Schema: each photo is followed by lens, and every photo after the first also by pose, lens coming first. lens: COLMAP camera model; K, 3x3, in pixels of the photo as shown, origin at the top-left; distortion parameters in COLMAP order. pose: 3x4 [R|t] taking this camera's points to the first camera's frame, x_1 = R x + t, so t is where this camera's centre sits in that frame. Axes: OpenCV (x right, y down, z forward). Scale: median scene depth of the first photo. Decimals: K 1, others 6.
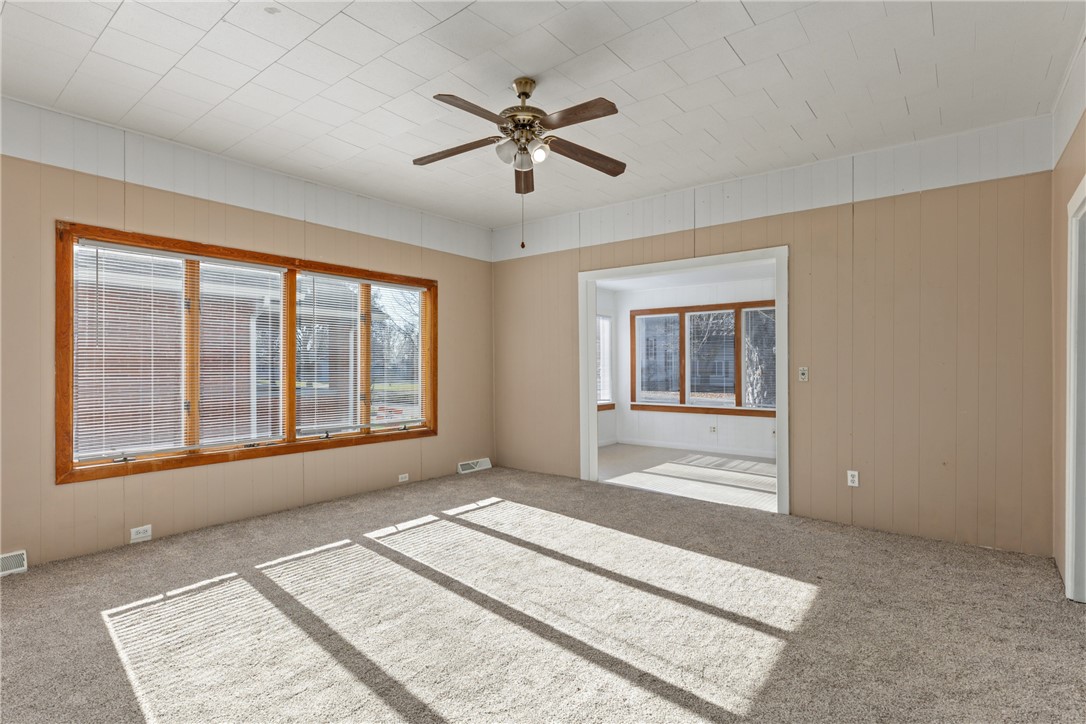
lens RADIAL K [[532.4, 0, 533.5], [0, 532.4, 360.6], [0, 0, 1]] dist [-0.004446, 0.001534]
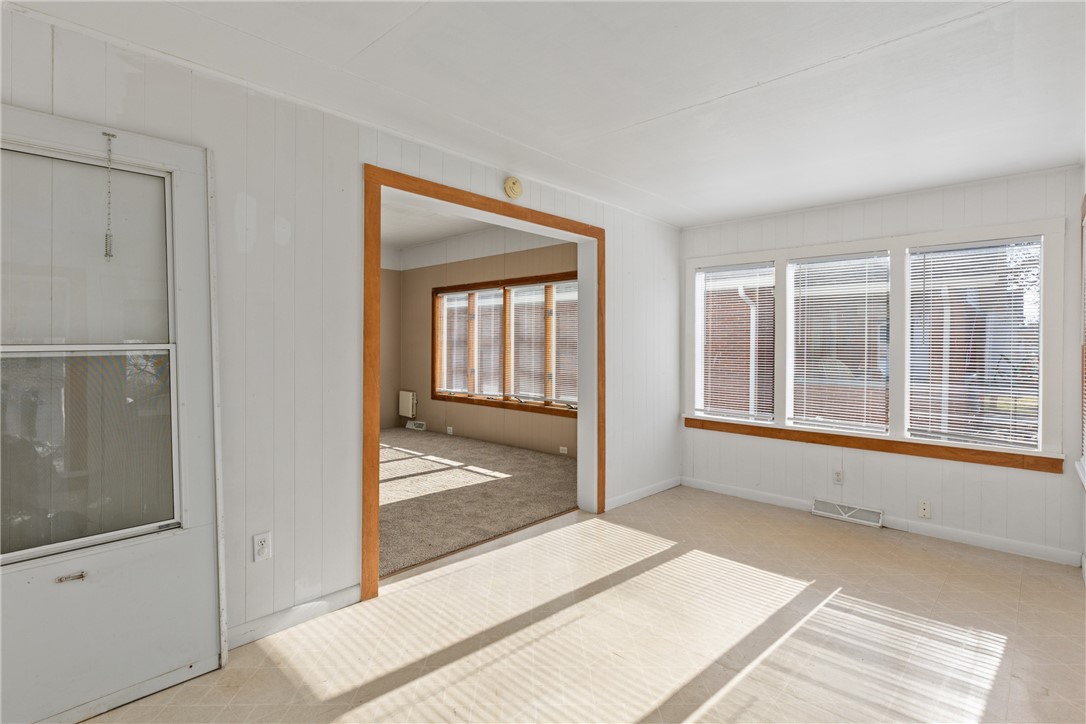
lens RADIAL K [[532.4, 0, 536.0], [0, 532.4, 345.5], [0, 0, 1]] dist [-0.004446, 0.001534]
pose [[-0.083190, -0.000067, -0.996534, 1.192412], [0.001434, 0.999999, -0.000187, -0.003826], [0.996533, -0.001445, -0.083190, 1.382015]]
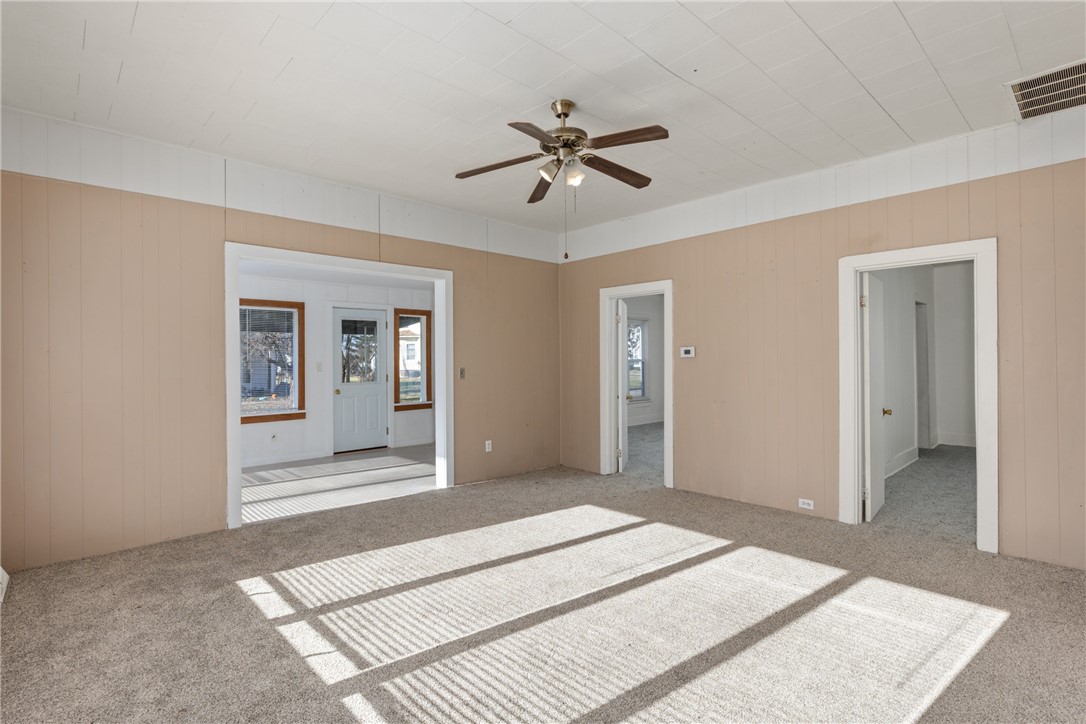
lens RADIAL K [[532.4, 0, 539.0], [0, 532.4, 362.4], [0, 0, 1]] dist [-0.004446, 0.001534]
pose [[0.136970, -0.003697, 0.990568, -0.791436], [0.000172, 0.999993, 0.003708, -0.007985], [-0.990575, -0.000337, 0.136969, 0.673345]]
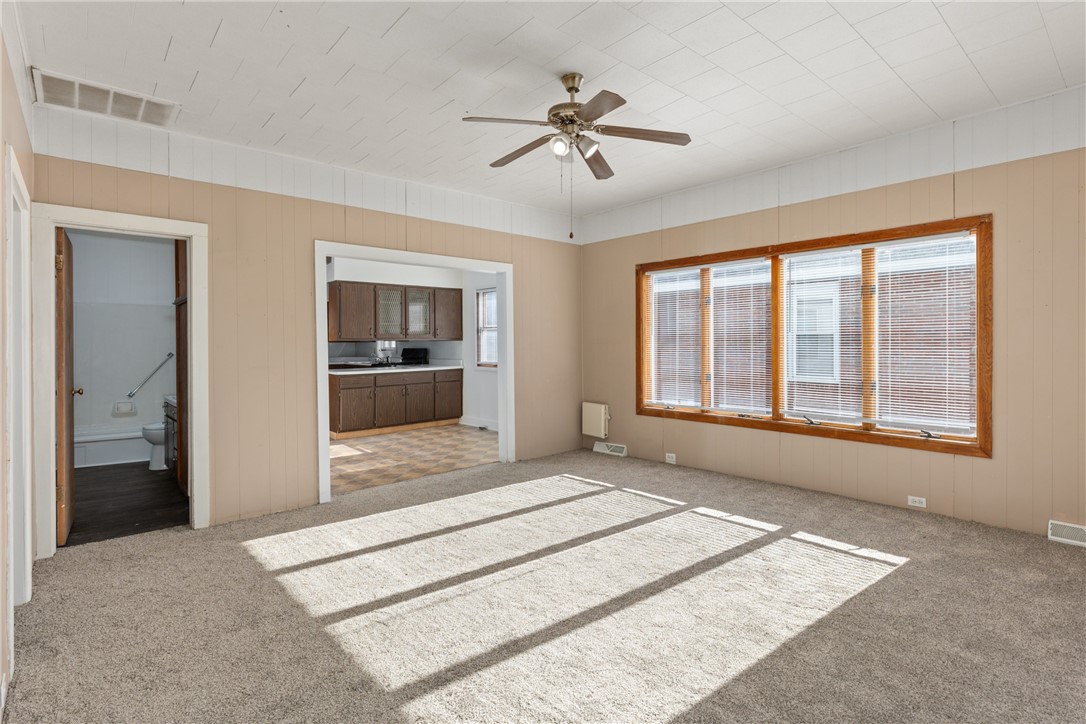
lens RADIAL K [[532.4, 0, 548.0], [0, 532.4, 343.4], [0, 0, 1]] dist [-0.004446, 0.001534]
pose [[-0.159137, 0.002918, -0.987252, 0.743827], [0.014125, 0.999900, 0.000678, -0.006488], [0.987155, -0.013837, -0.159163, 0.825426]]
